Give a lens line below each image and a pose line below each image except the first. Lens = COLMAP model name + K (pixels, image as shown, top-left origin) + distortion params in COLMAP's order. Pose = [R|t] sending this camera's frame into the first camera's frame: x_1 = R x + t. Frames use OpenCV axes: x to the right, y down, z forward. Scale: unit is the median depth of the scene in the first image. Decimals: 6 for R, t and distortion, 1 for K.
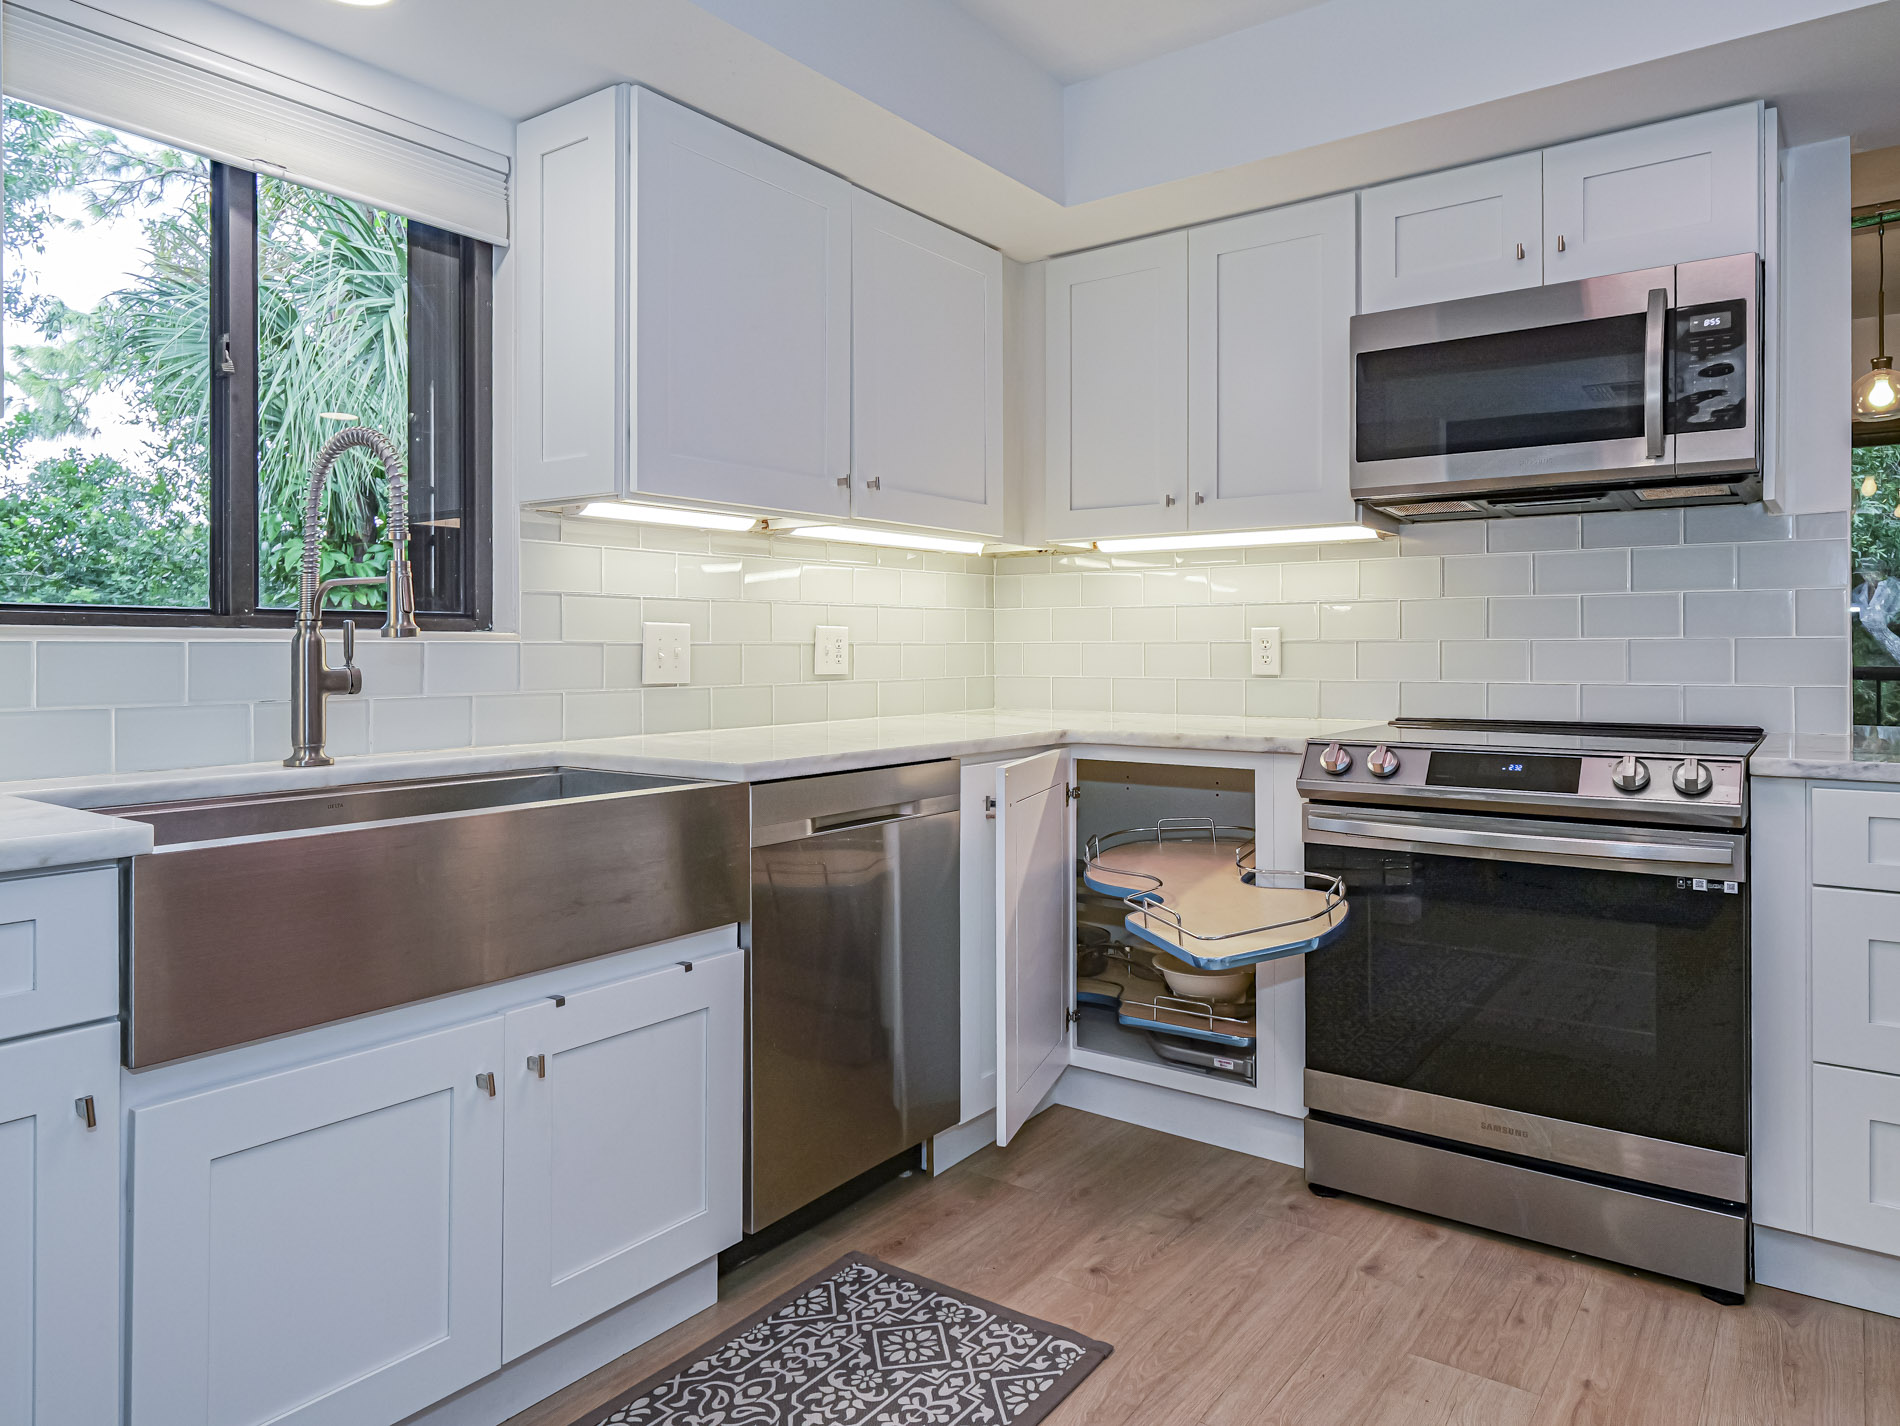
lens RADIAL K [[1236.1, 0, 947.2], [0, 1236.1, 648.6], [0, 0, 1]] dist [-0.001884, -0.001813]
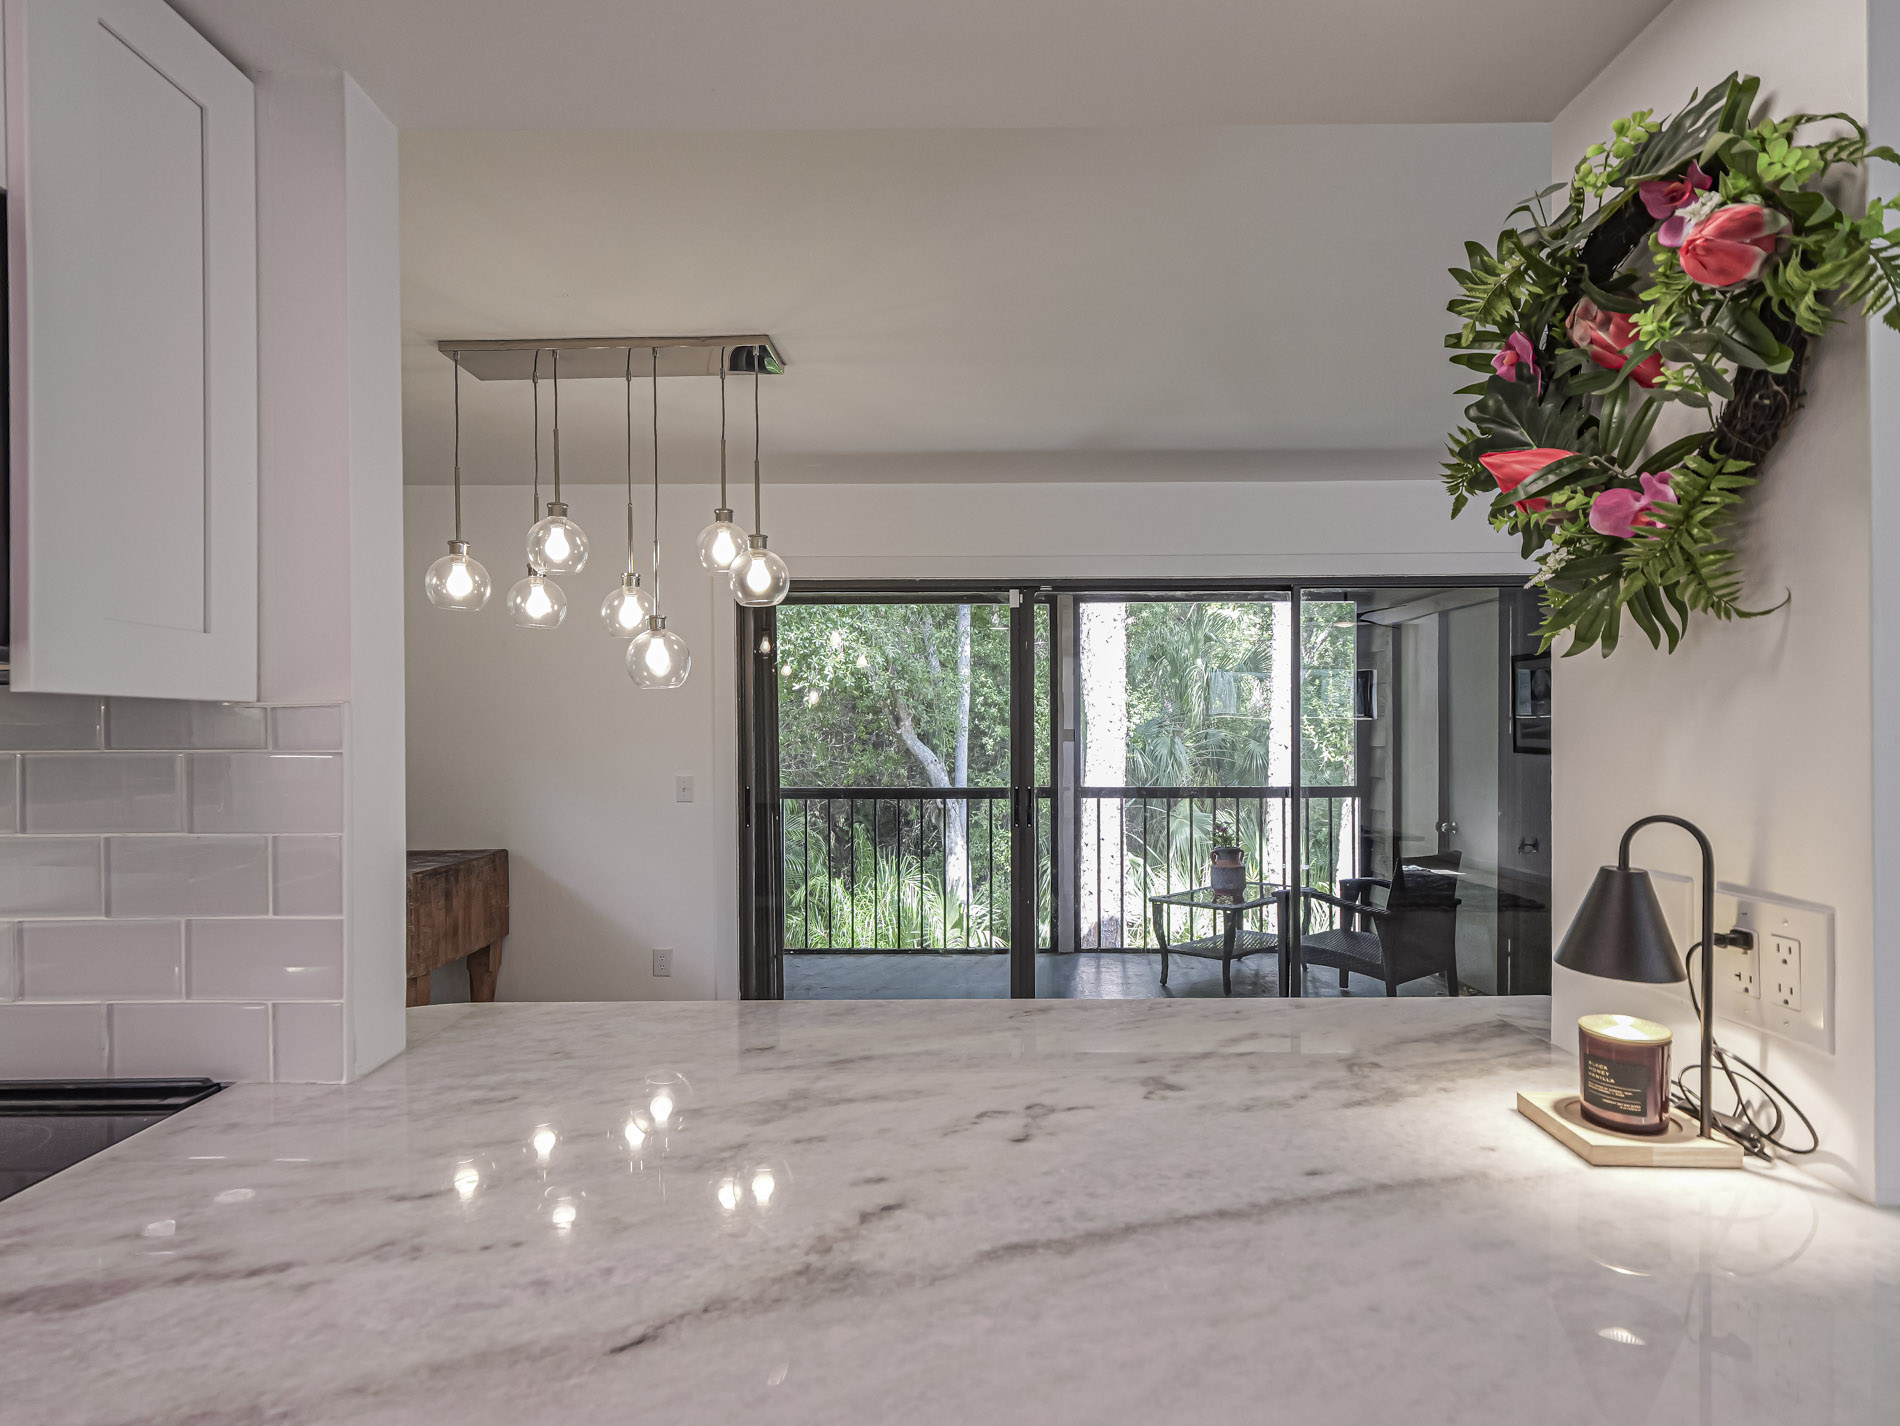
lens RADIAL K [[995.5, 0, 951.5], [0, 995.5, 742.8], [0, 0, 1]] dist [-0.004311, -0.000376]
pose [[0.800587, -0.008586, 0.599156, 0.766325], [0.005372, 0.999960, 0.007152, -0.108071], [-0.599193, -0.002507, 0.800601, 0.499665]]
